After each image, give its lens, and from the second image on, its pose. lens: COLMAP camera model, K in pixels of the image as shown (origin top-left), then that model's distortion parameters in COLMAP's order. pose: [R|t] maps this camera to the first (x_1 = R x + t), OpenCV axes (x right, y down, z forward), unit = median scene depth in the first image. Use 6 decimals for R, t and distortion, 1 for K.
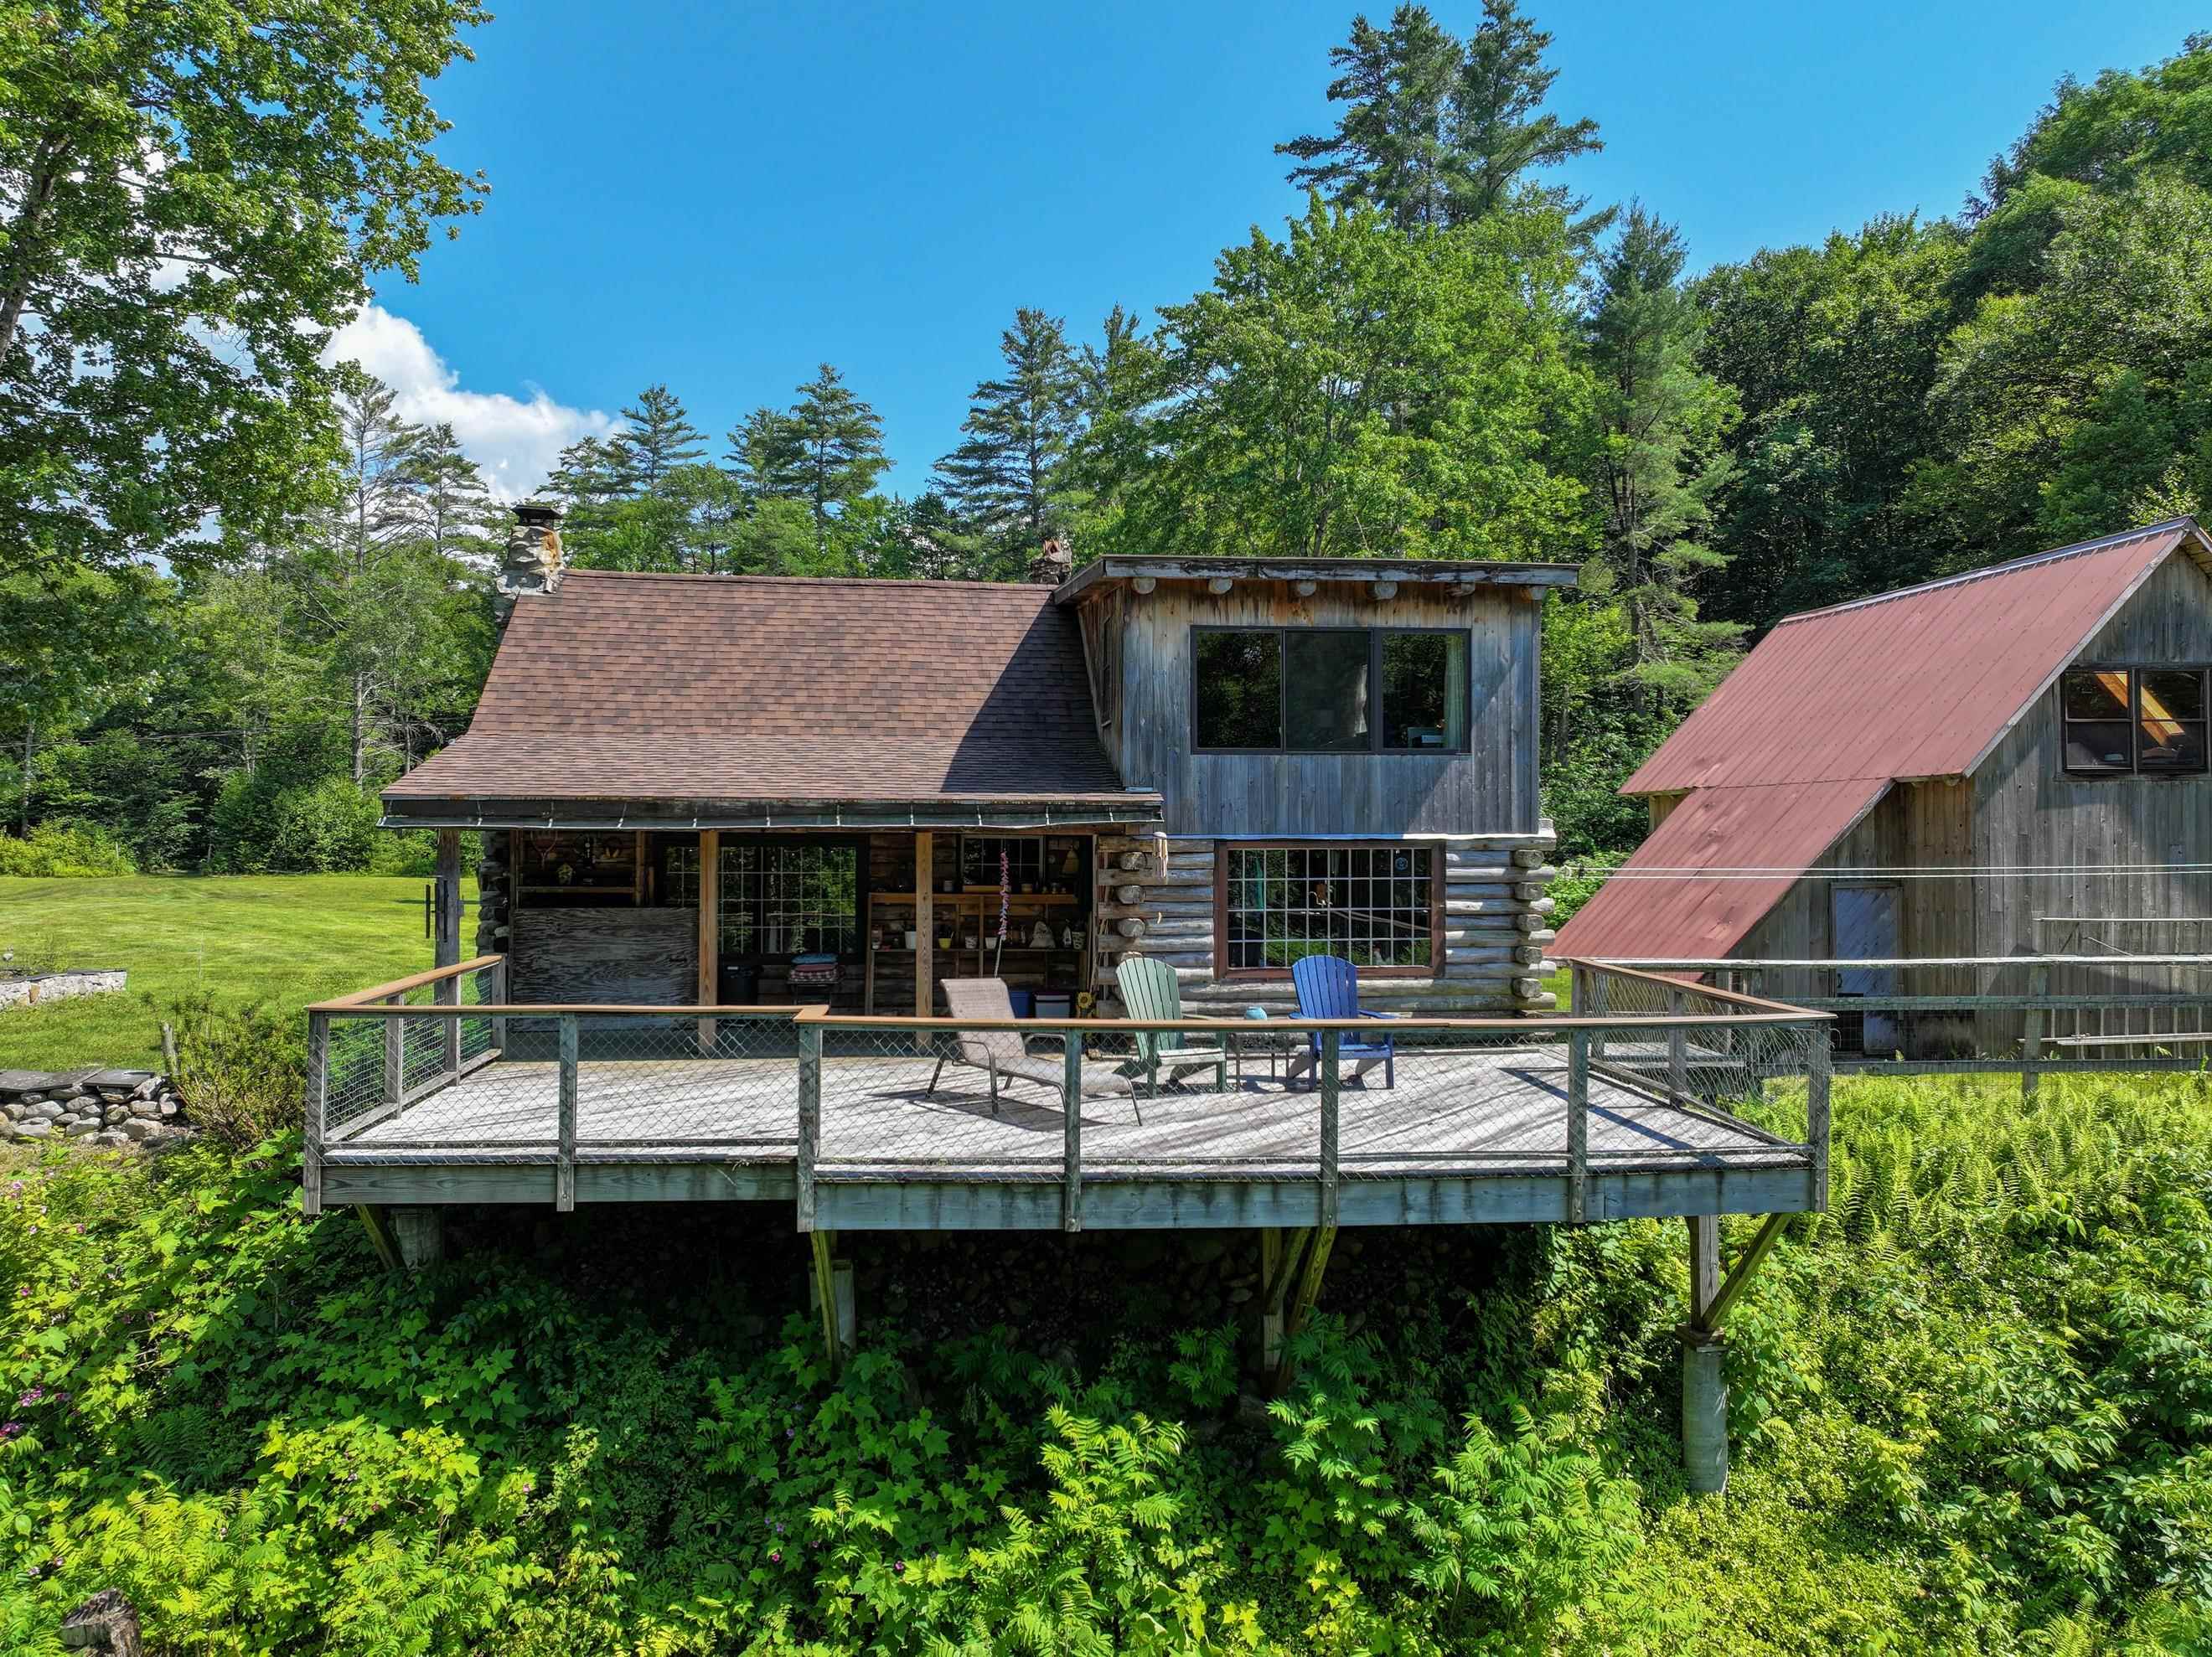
lens RADIAL K [[1586.6, 0, 1076.9], [0, 1586.6, 841.2], [0, 0, 1]] dist [0.005115, -0.003140]
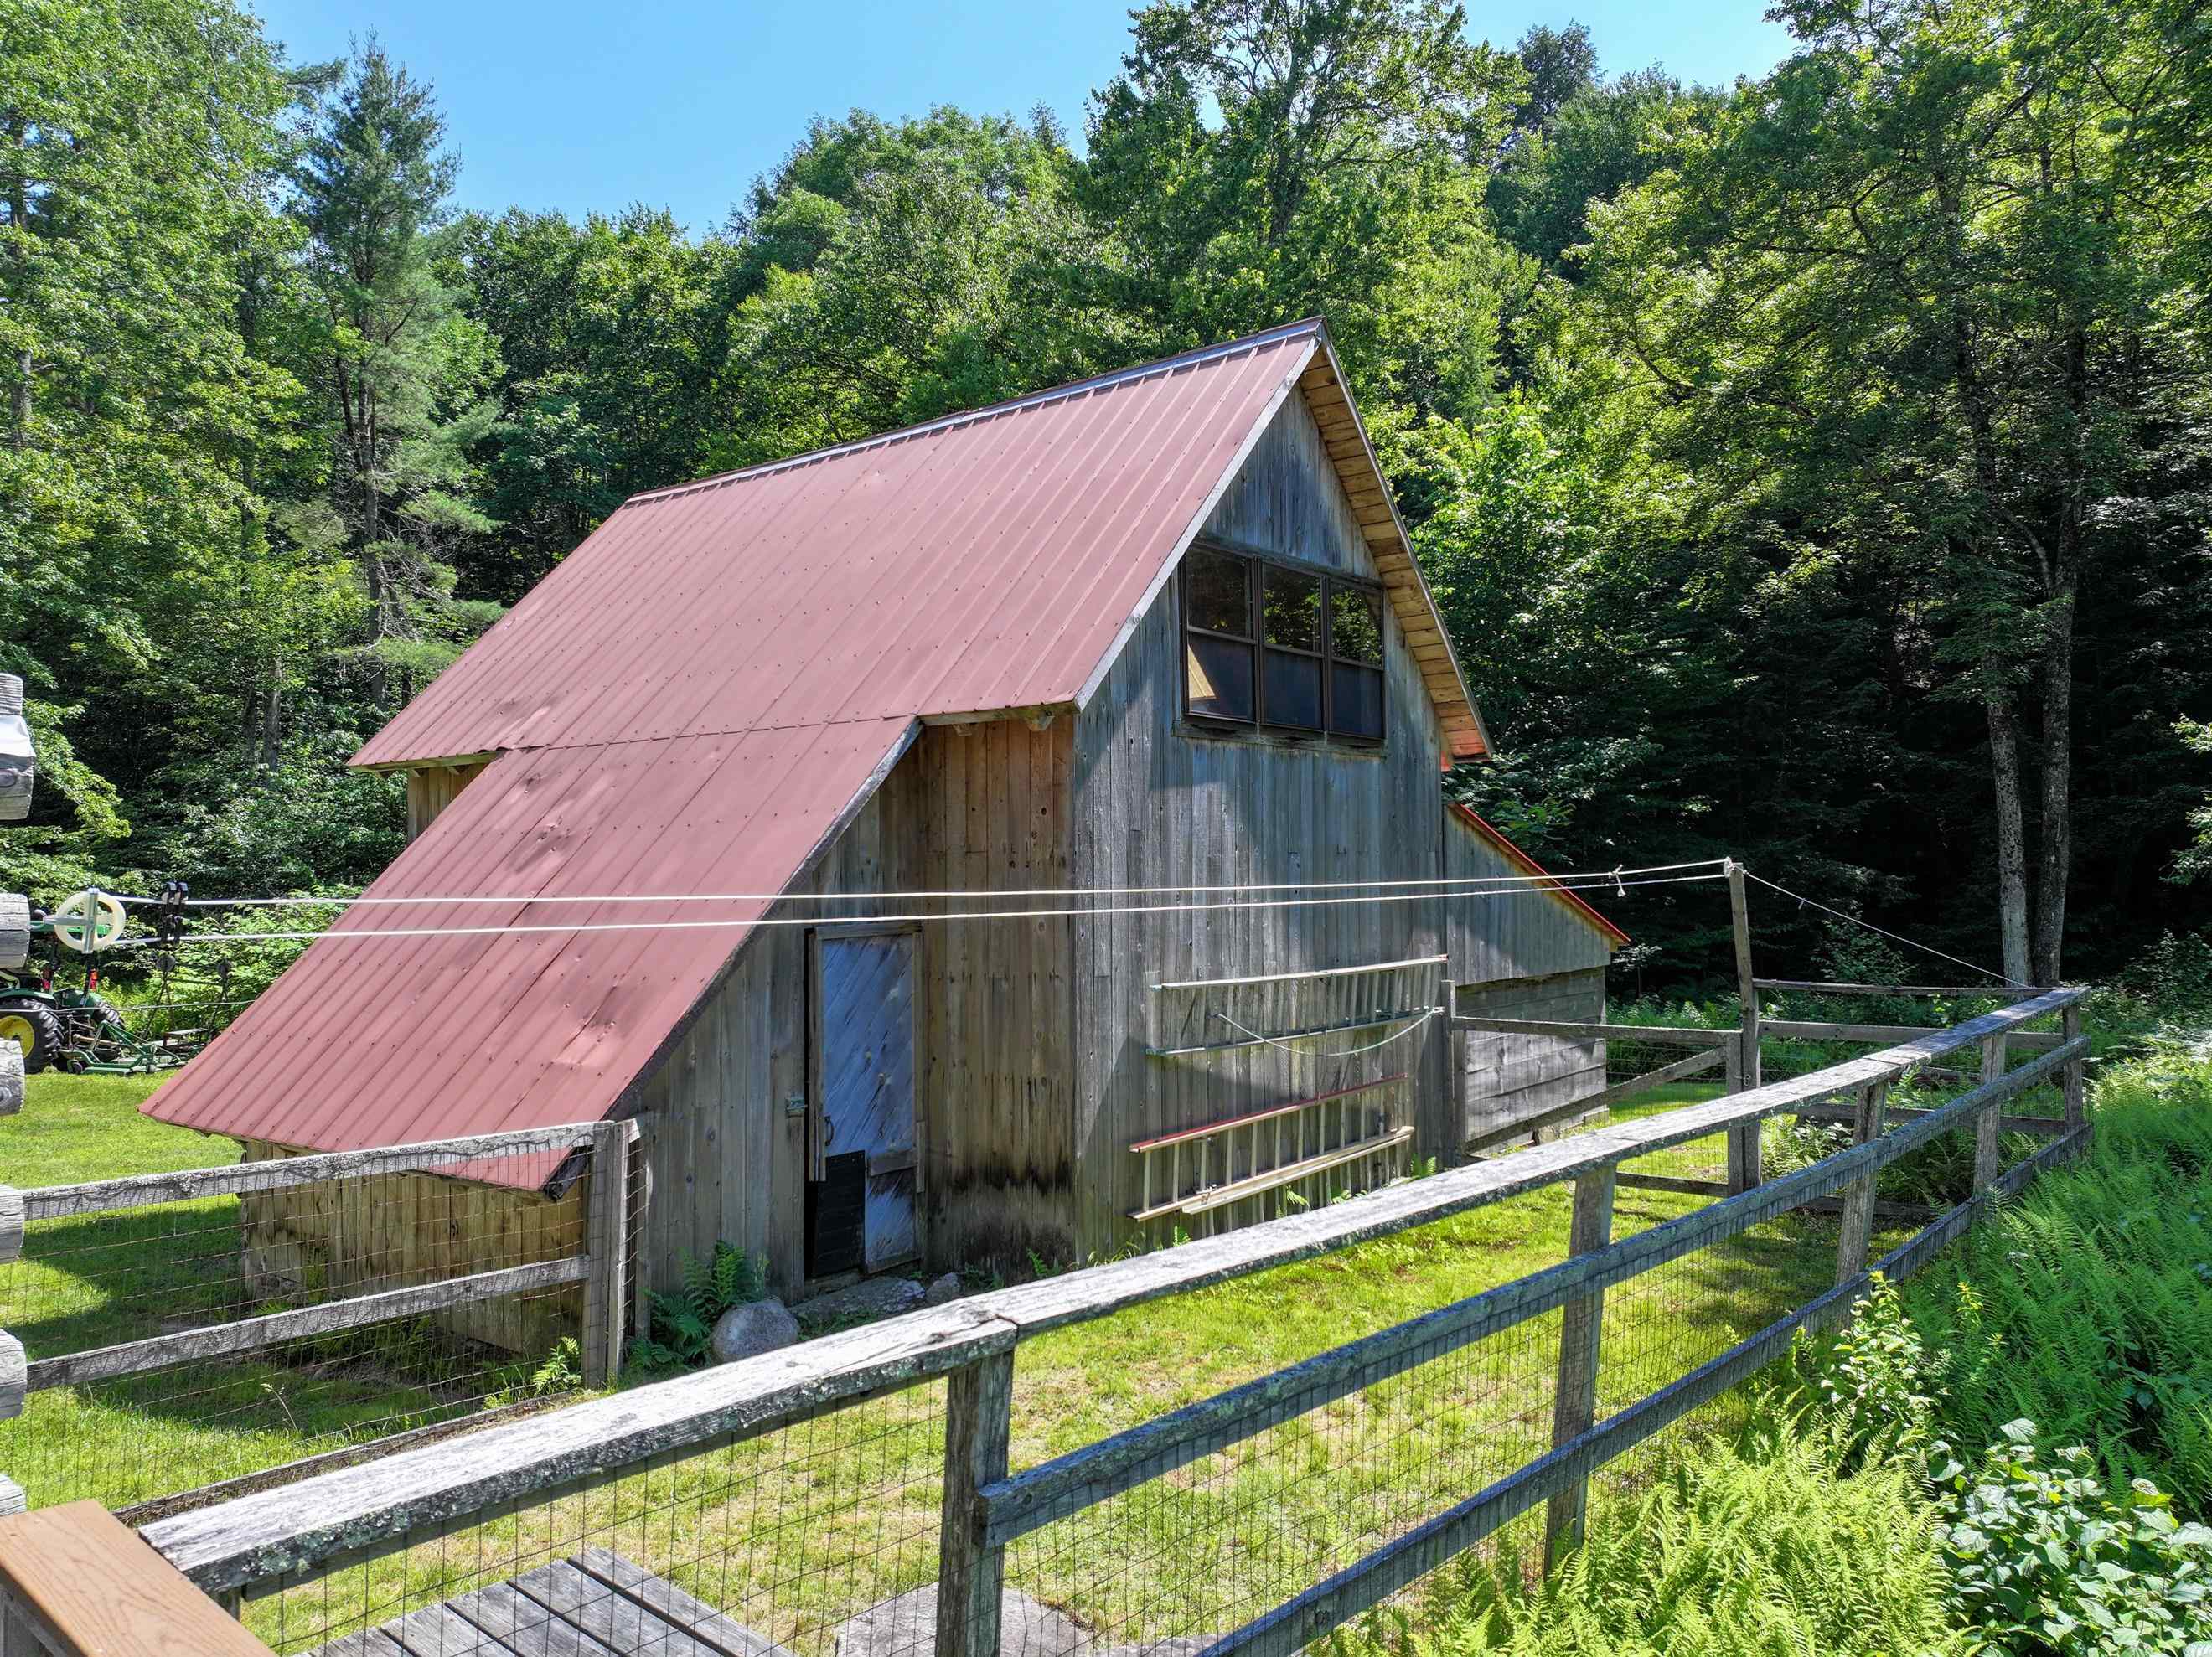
lens RADIAL K [[1573.8, 0, 1109.4], [0, 1573.8, 849.2], [0, 0, 1]] dist [-0.000932, 0.000998]
pose [[0.712520, 0.009344, 0.701589, 0.072557], [0.004338, 0.999834, -0.017722, 0.003932], [-0.701638, 0.015671, 0.712361, 0.211337]]
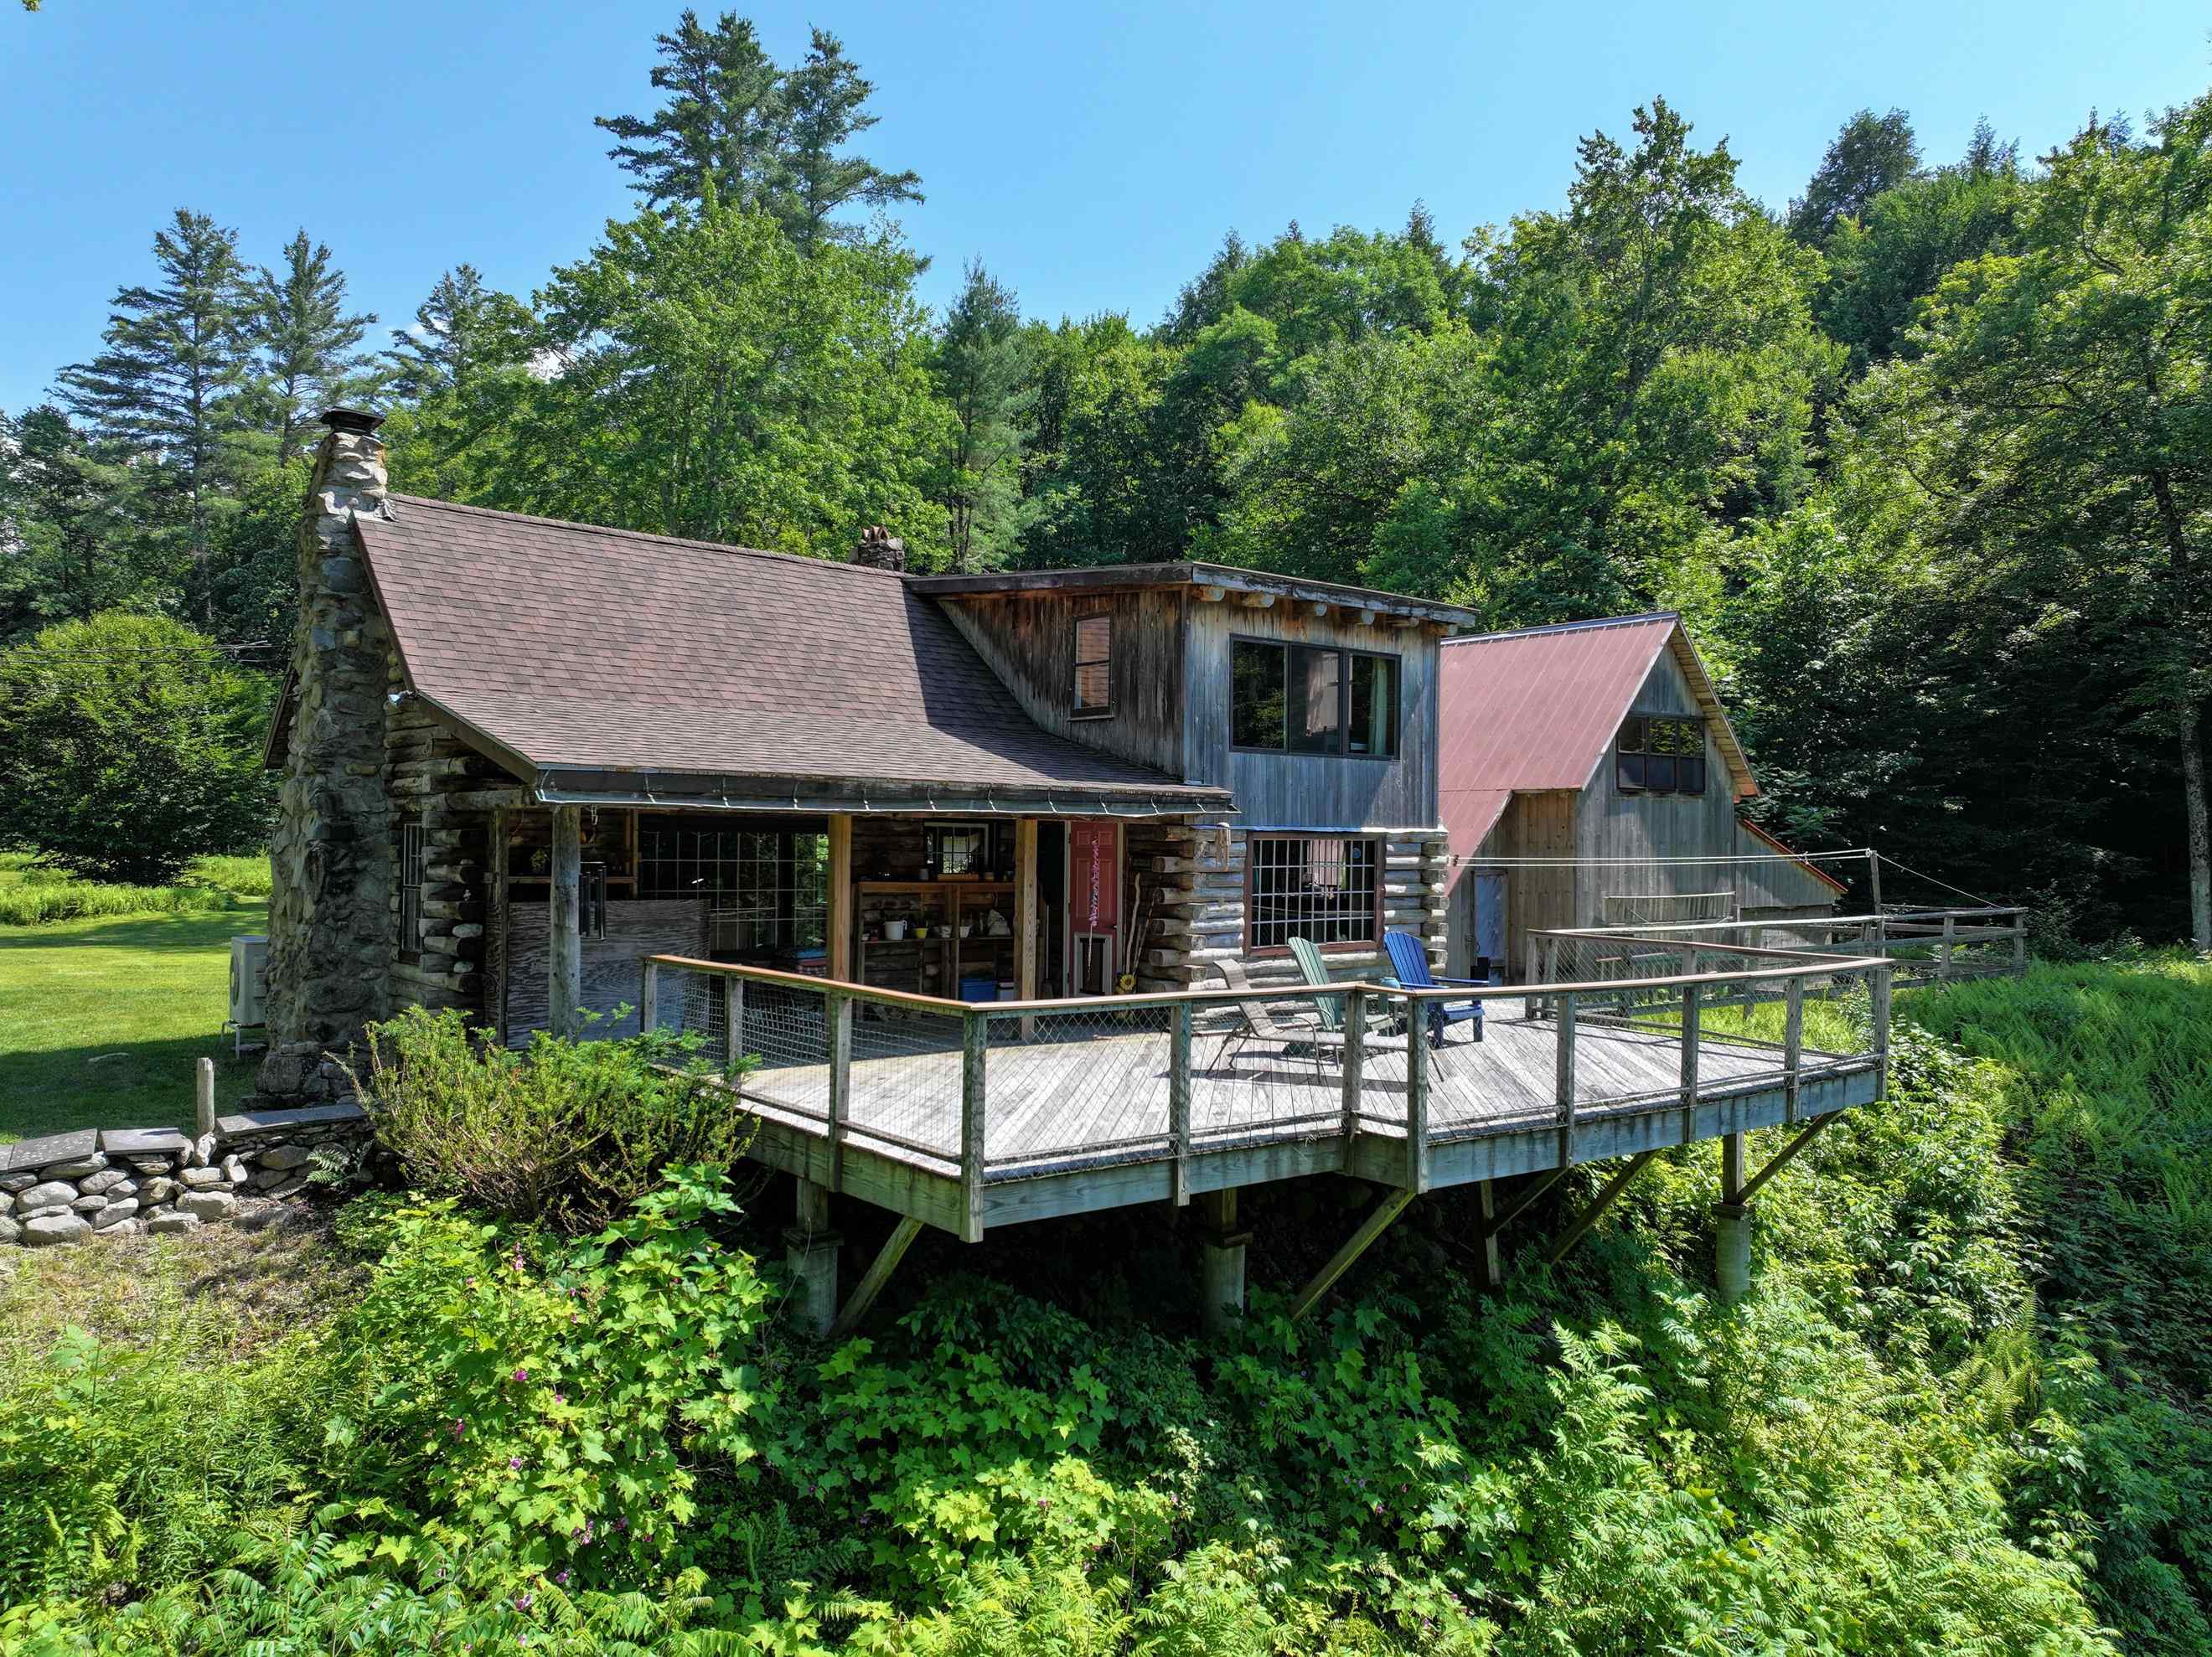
lens RADIAL K [[1555.3, 0, 1111.3], [0, 1555.3, 825.2], [0, 0, 1]] dist [0.006500, 0.001296]
pose [[0.834407, 0.014576, 0.550956, -0.160972], [-0.010259, 0.999888, -0.010916, 0.002246], [-0.551053, 0.003456, 0.834463, 0.042388]]
